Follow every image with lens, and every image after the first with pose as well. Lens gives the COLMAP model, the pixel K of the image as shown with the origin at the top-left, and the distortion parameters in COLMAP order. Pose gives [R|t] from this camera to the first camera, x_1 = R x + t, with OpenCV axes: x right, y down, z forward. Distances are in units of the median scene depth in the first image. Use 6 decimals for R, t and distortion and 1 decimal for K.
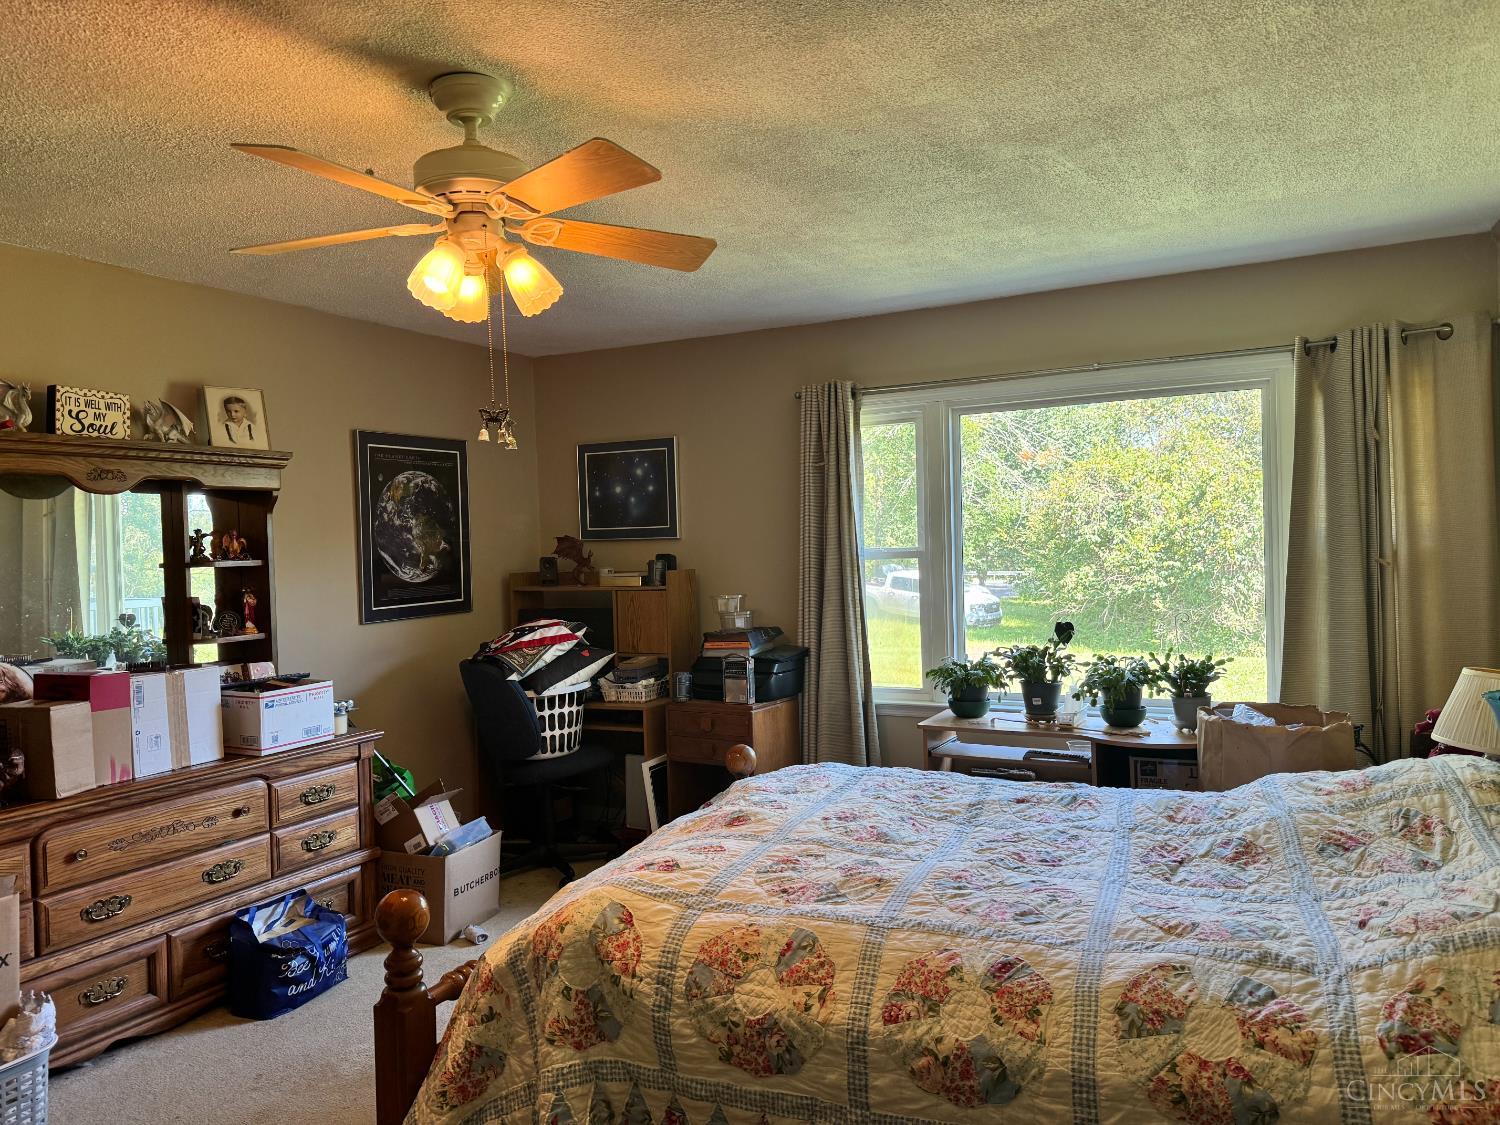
lens RADIAL K [[1042.7, 0, 764.0], [0, 1042.7, 564.0], [0, 0, 1]] dist [0.050272, -0.066851]
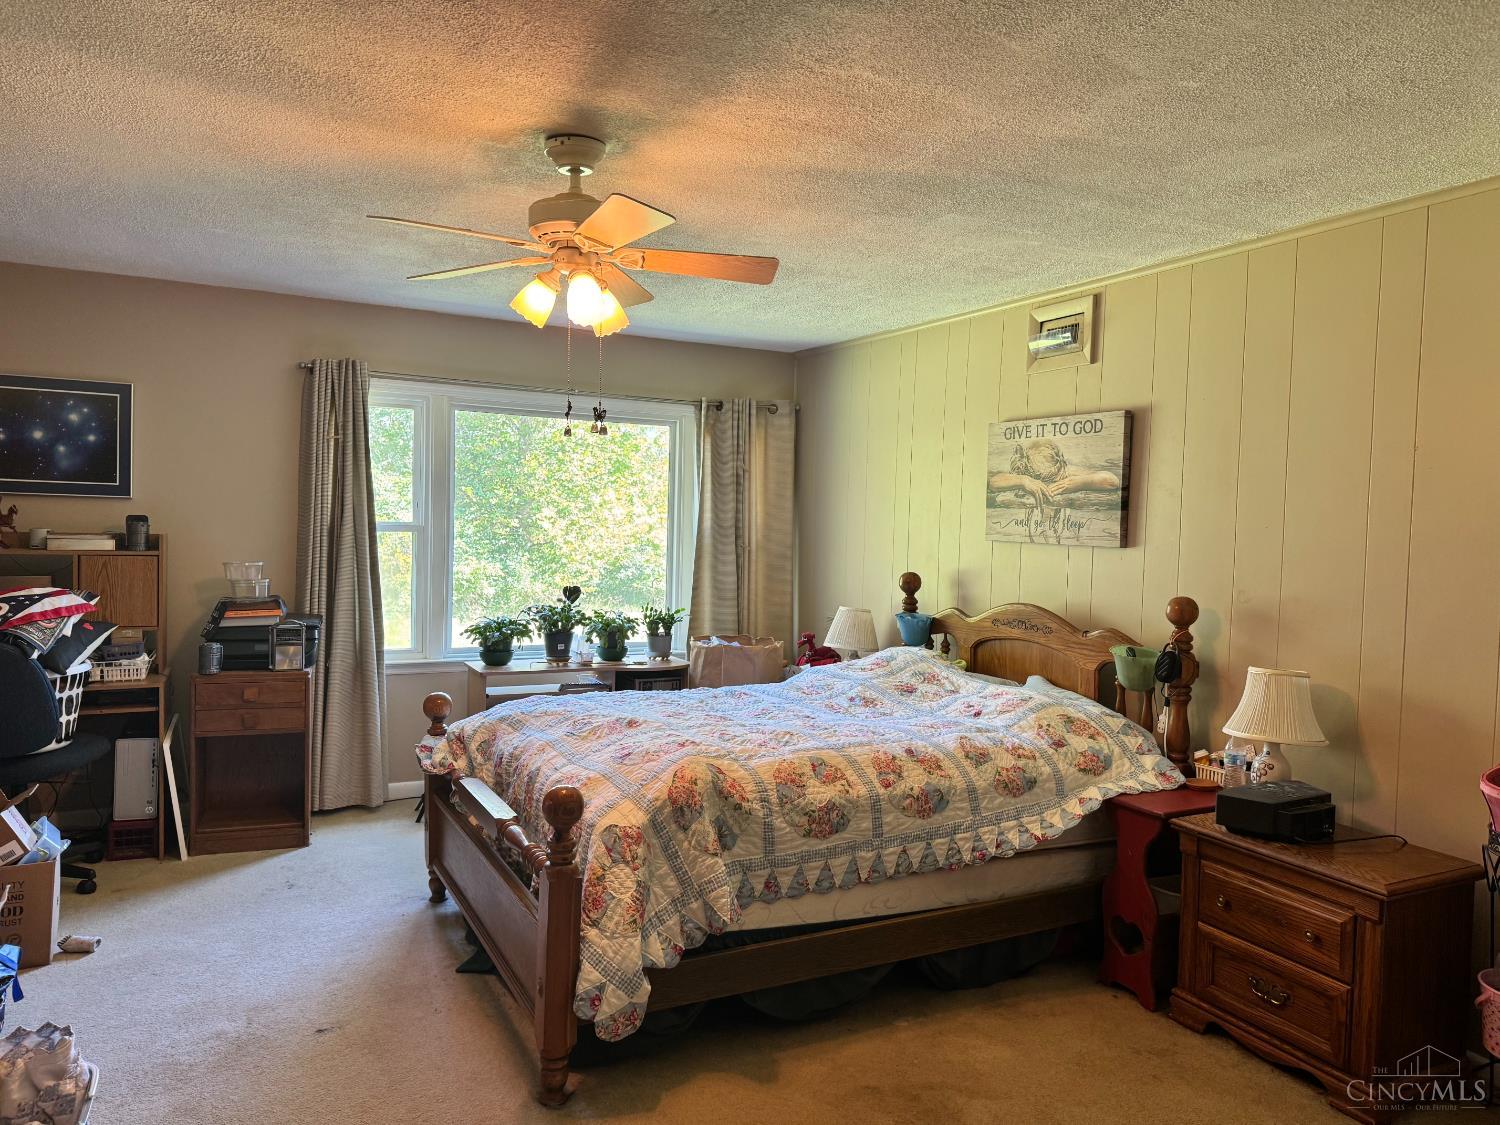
lens RADIAL K [[1042.7, 0, 751.6], [0, 1042.7, 570.7], [0, 0, 1]] dist [0.050272, -0.066851]
pose [[0.604154, 0.011386, 0.796786, -0.648133], [-0.028043, 0.999582, 0.006980, 0.022206], [-0.796374, -0.026561, 0.604221, 0.040718]]
